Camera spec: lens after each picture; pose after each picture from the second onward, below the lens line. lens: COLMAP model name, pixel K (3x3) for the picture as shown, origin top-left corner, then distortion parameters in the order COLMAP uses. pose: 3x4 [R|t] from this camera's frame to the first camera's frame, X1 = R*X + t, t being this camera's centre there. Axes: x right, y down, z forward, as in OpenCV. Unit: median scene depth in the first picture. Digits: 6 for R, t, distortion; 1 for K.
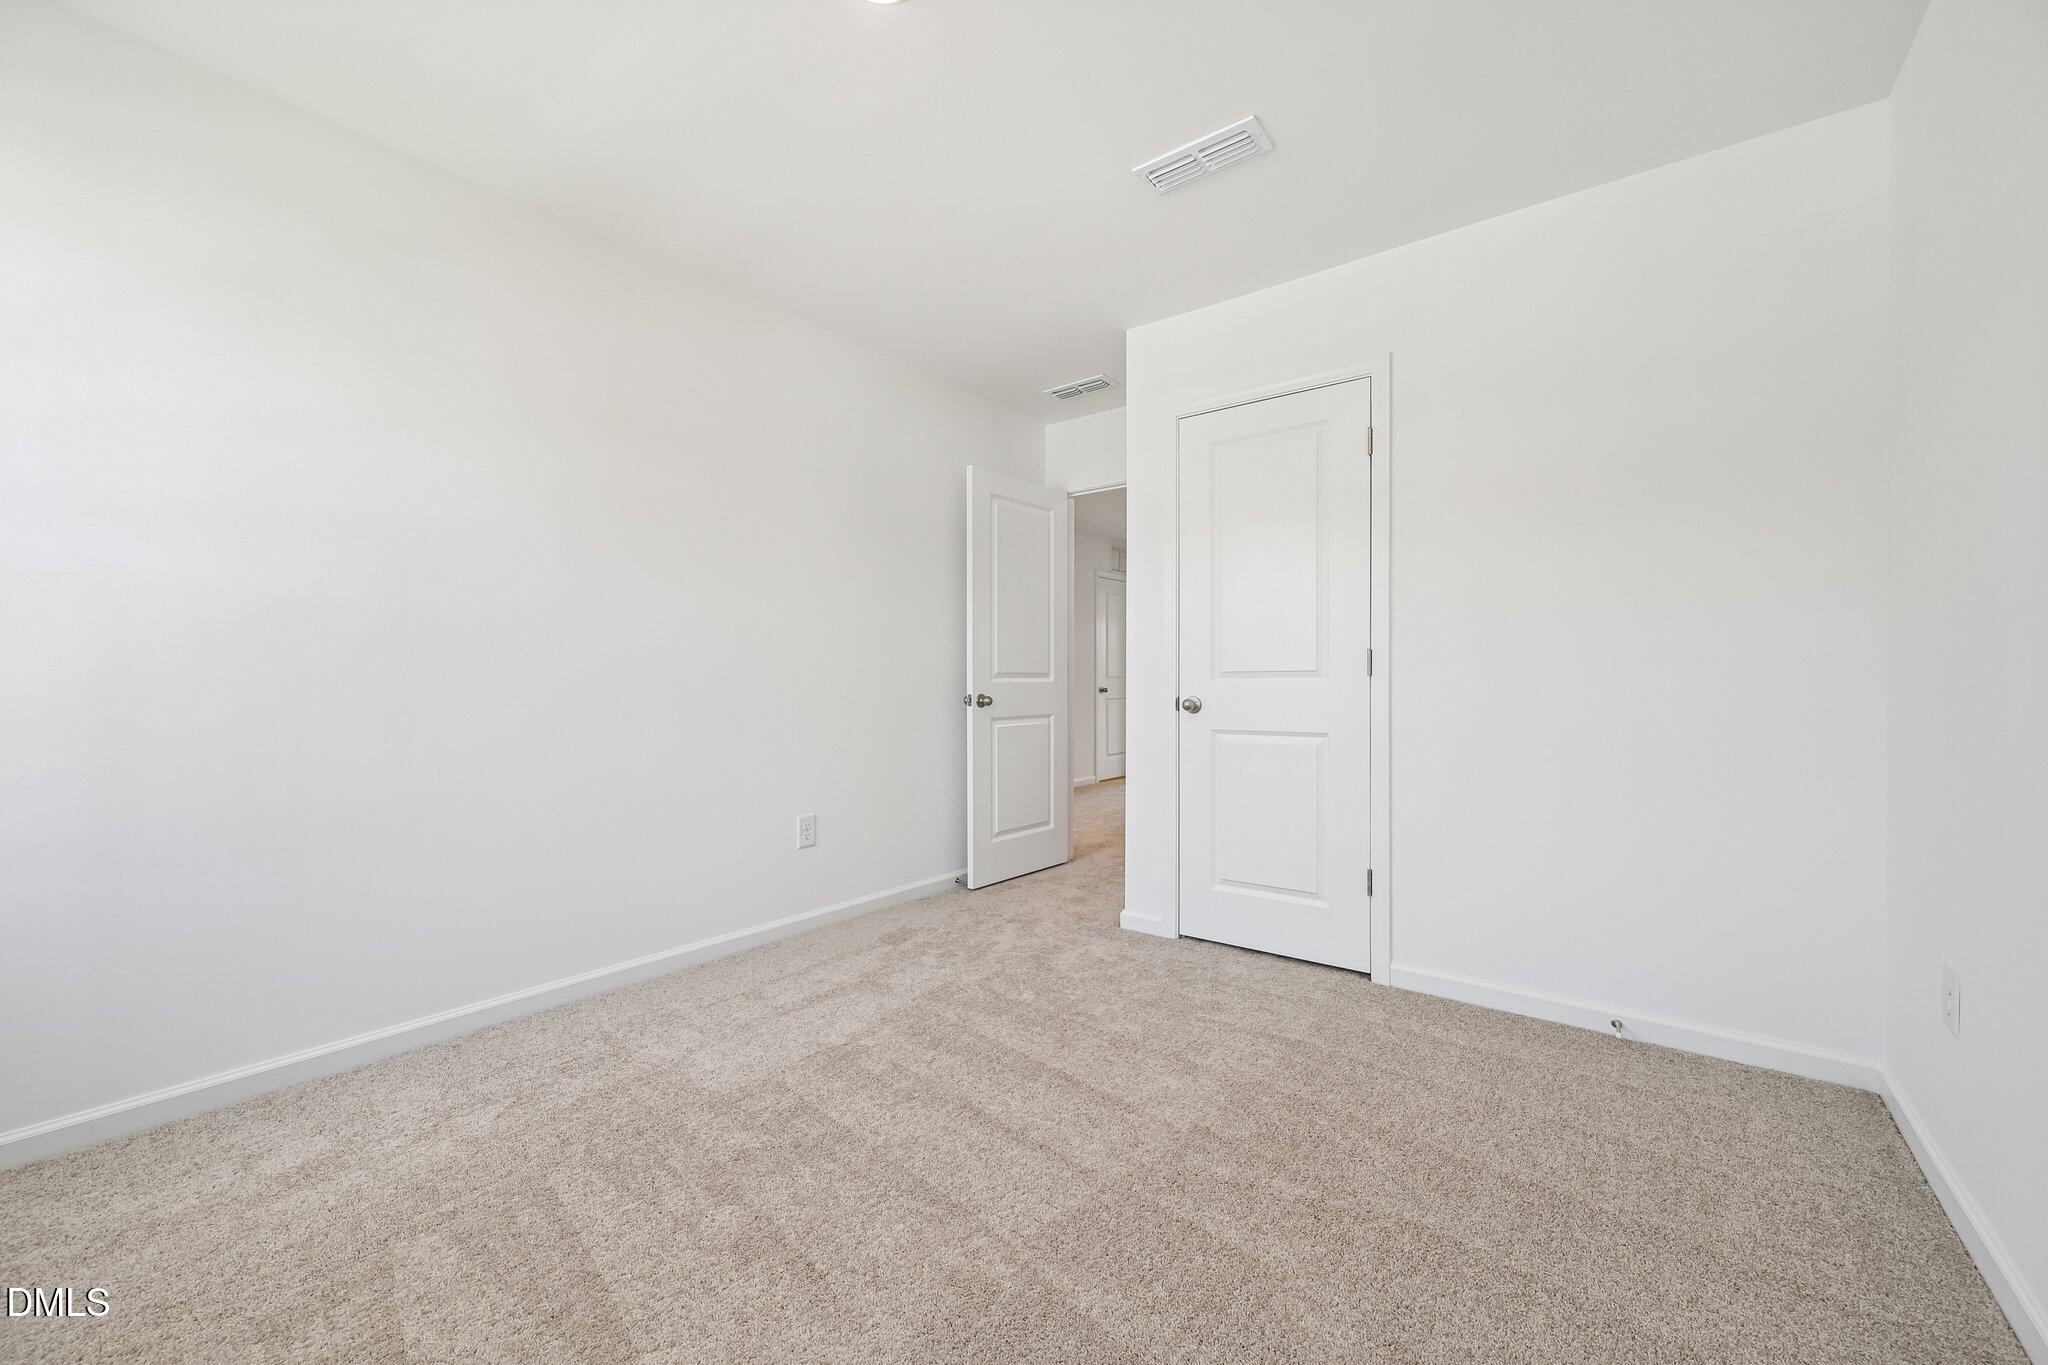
lens RADIAL K [[815.7, 0, 1024.0], [0, 815.7, 682.5], [0, 0, 1]] dist [0.017453, -0.000007]
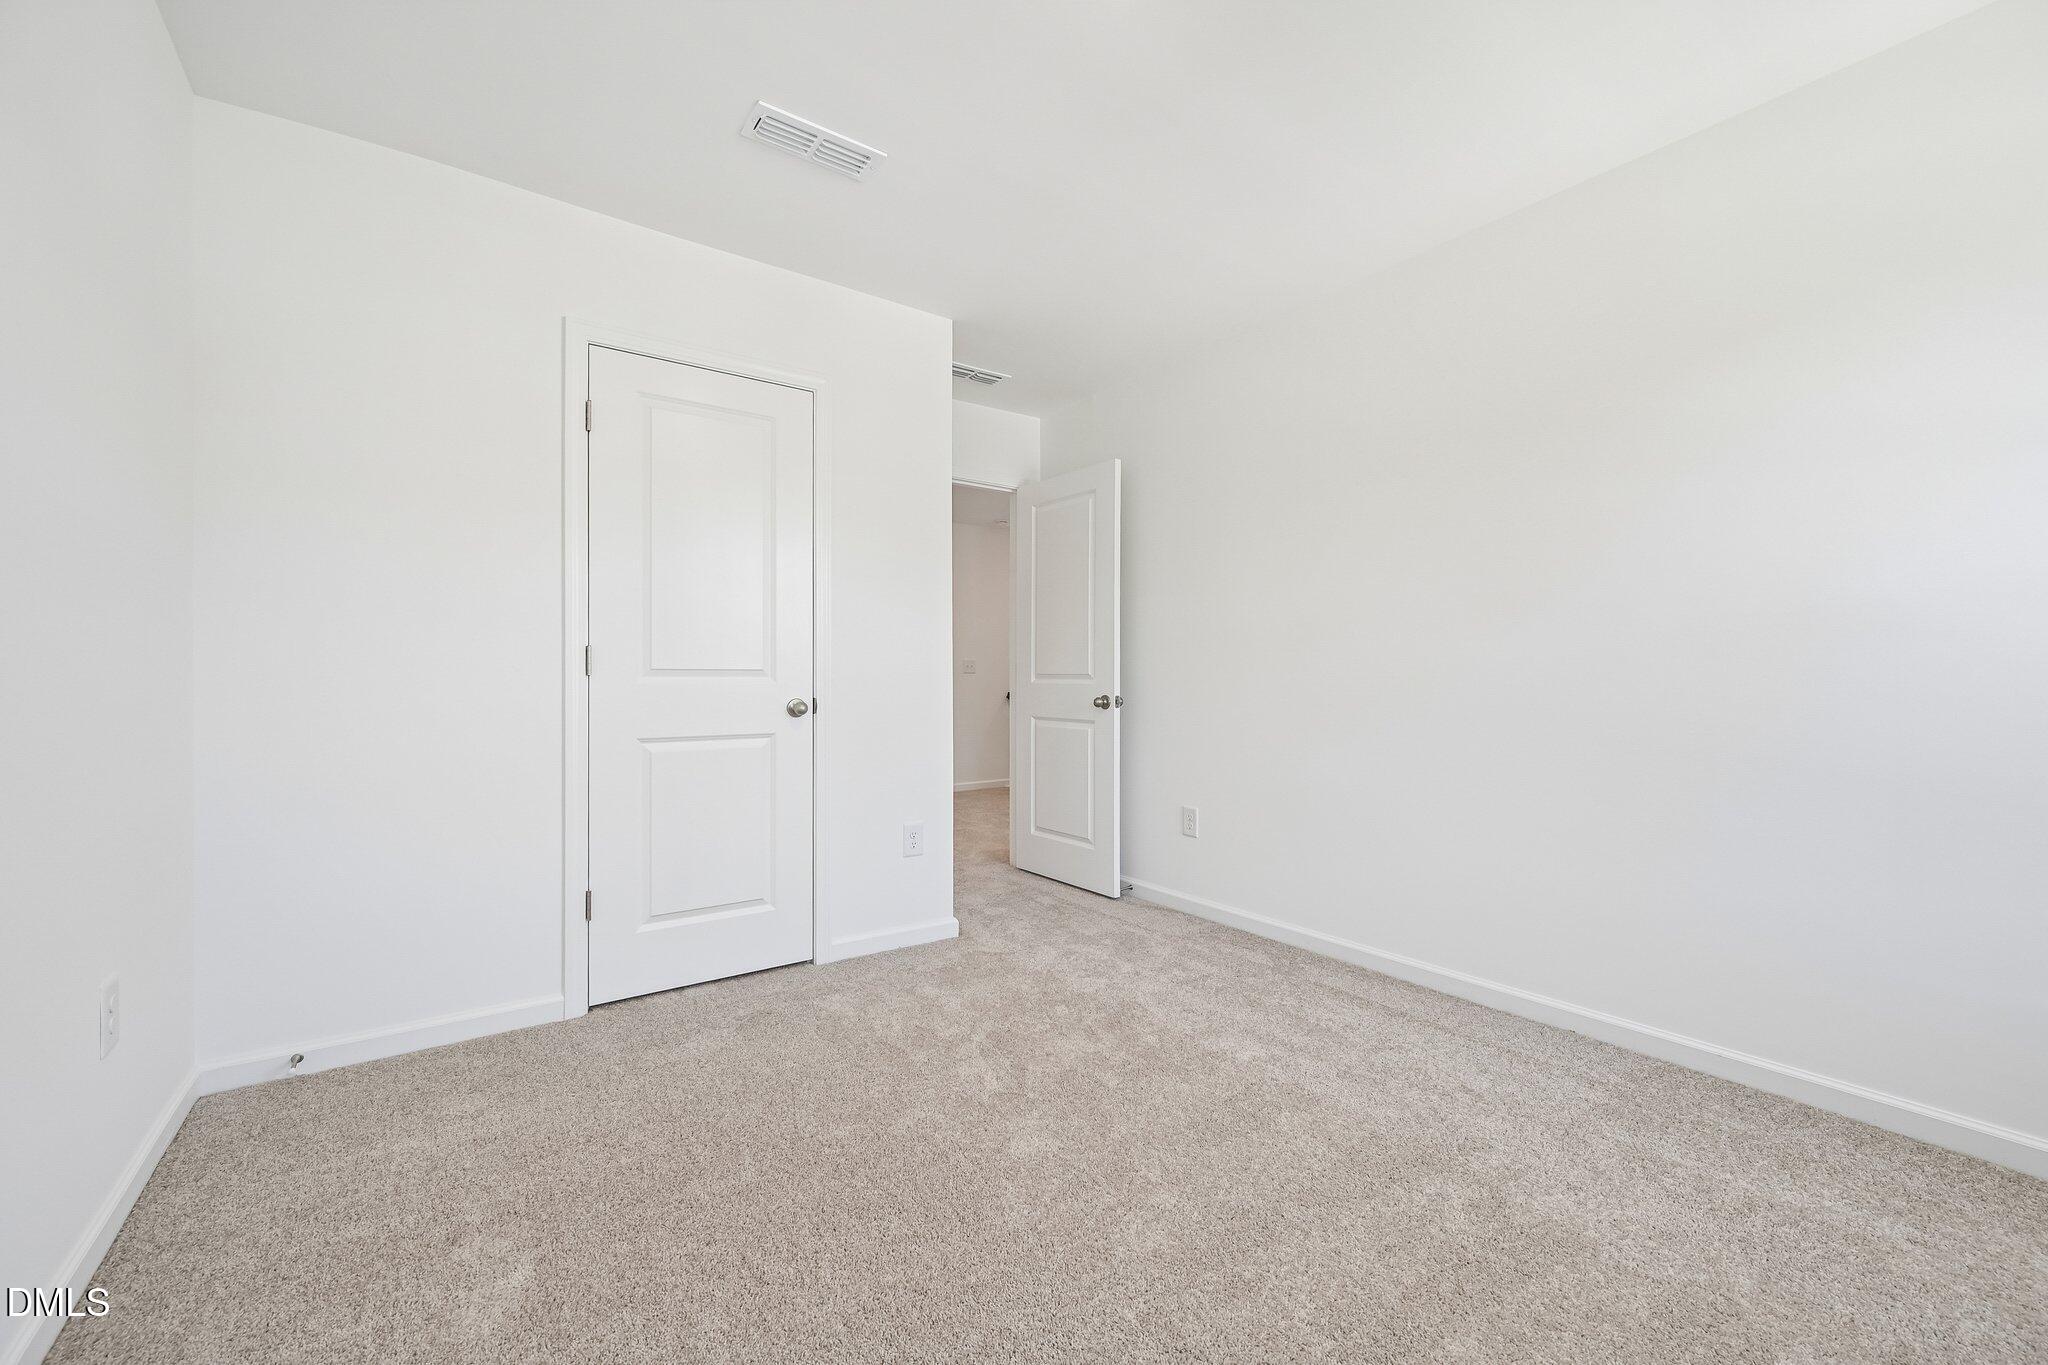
lens RADIAL K [[815.7, 0, 1024.0], [0, 815.7, 682.5], [0, 0, 1]] dist [0.017453, -0.000007]
pose [[0.290018, 0.002745, 0.957017, -0.488136], [-0.001052, 0.999996, -0.002550, 0.002016], [-0.957021, -0.000268, 0.290020, 0.419490]]
